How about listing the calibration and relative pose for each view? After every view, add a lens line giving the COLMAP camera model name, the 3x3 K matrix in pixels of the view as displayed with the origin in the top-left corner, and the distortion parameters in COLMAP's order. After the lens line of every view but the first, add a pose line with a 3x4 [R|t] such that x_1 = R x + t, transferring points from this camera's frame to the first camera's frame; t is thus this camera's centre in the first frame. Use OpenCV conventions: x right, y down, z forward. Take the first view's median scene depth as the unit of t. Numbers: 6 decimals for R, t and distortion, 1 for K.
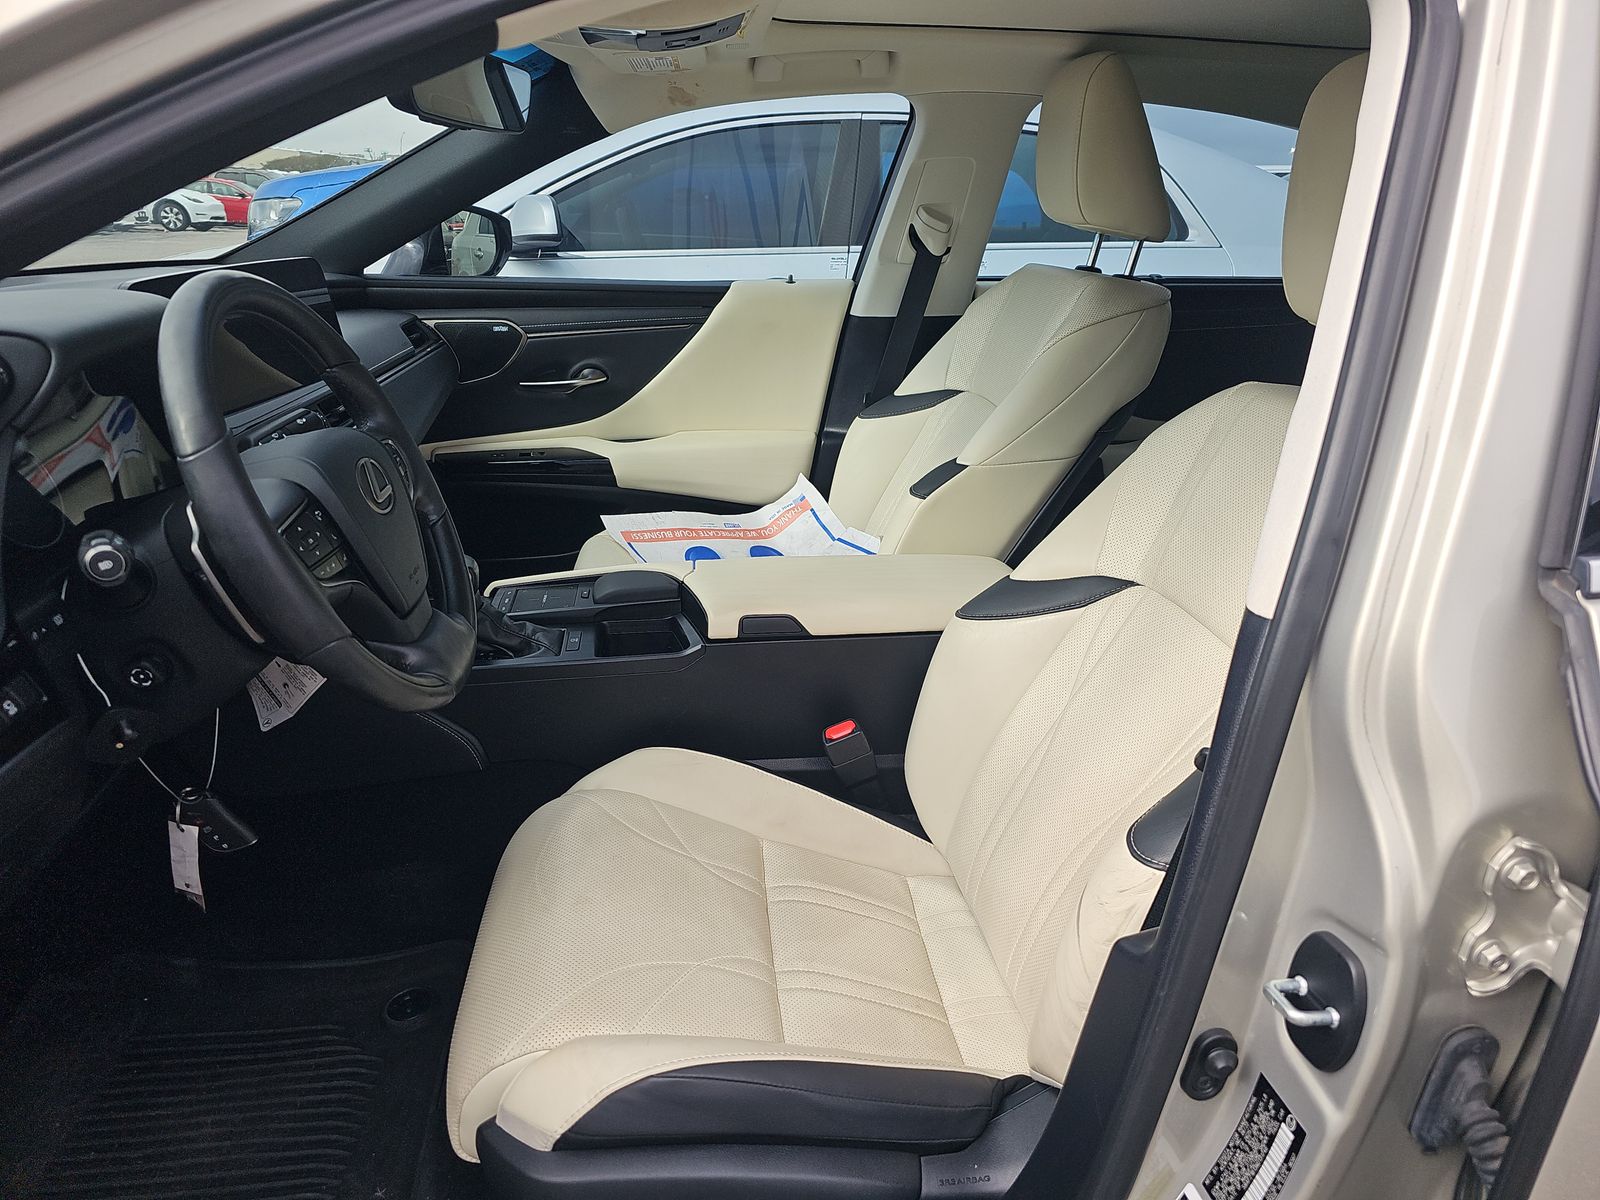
lens RADIAL K [[1074.1, 0, 800.9], [0, 1074.1, 583.0], [0, 0, 1]] dist [0.057441, -0.053219]
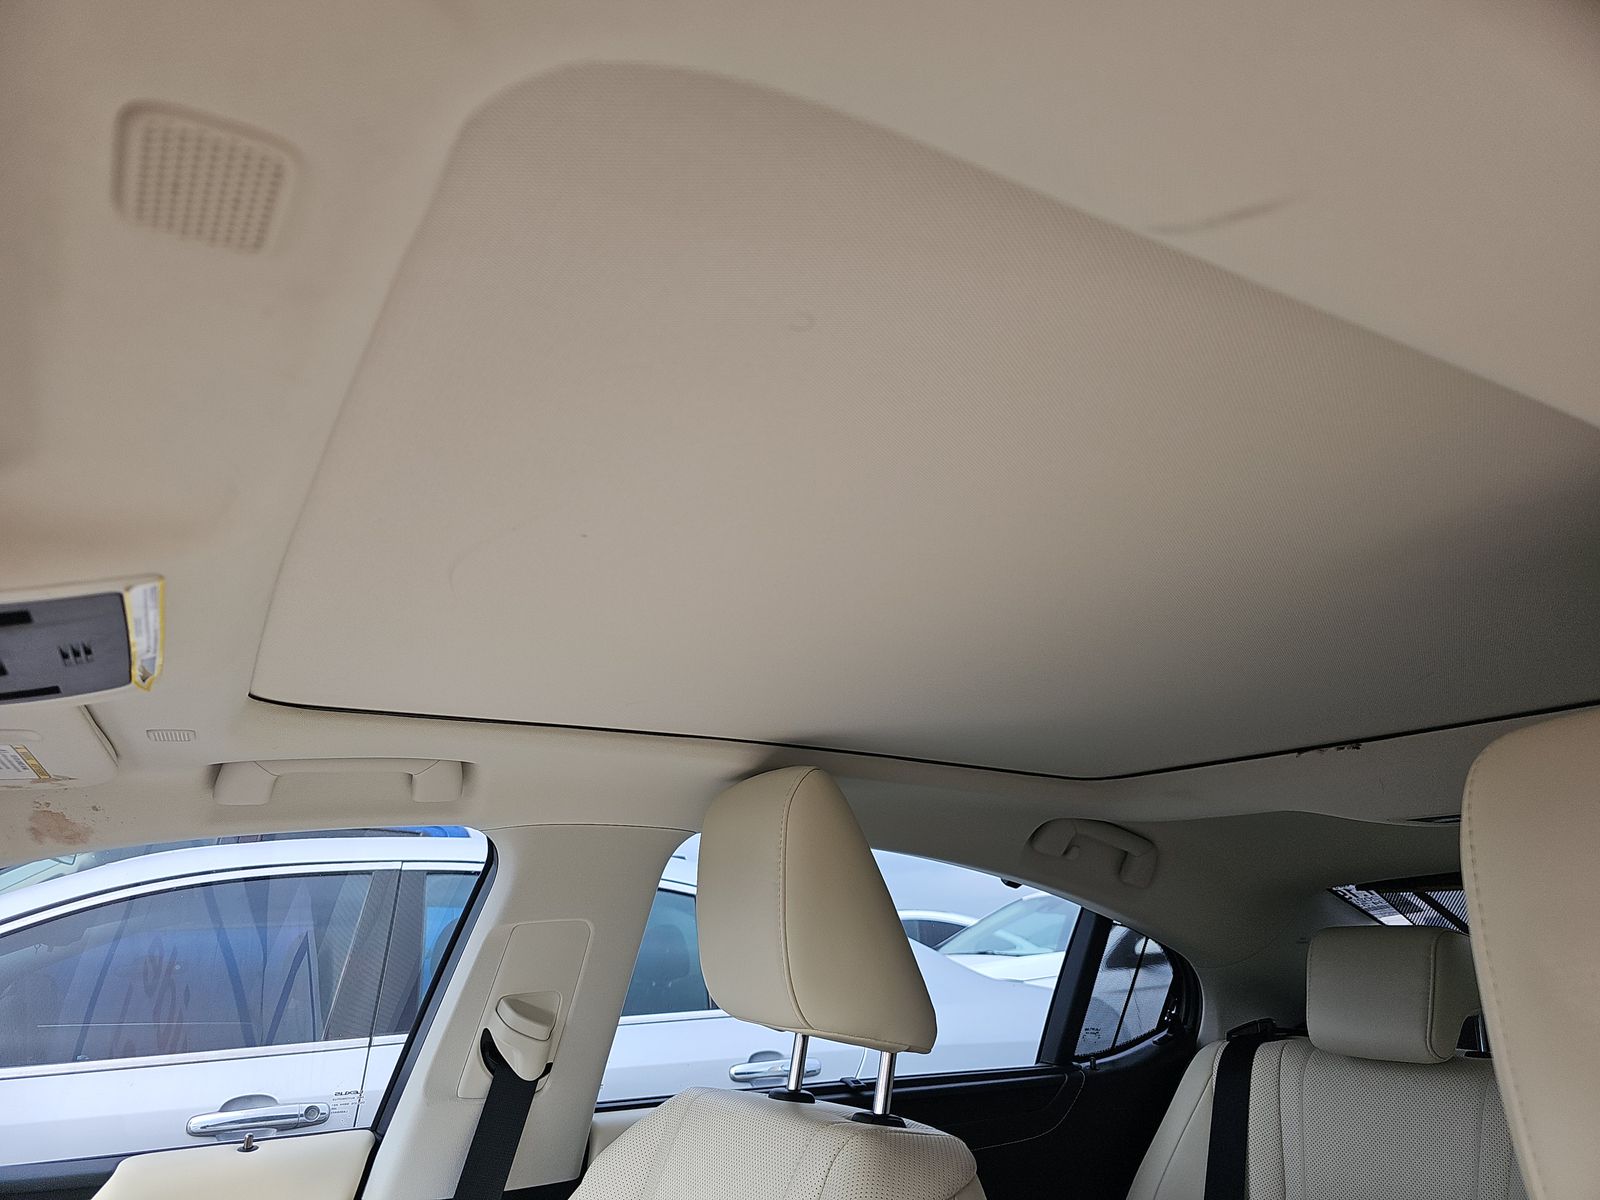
lens RADIAL K [[1074.1, 0, 800.9], [0, 1074.1, 583.0], [0, 0, 1]] dist [0.057441, -0.053219]
pose [[0.921870, 0.092746, 0.376237, 0.013368], [0.158997, 0.794904, -0.585532, -0.143520], [-0.353379, 0.599604, 0.718052, 0.346228]]
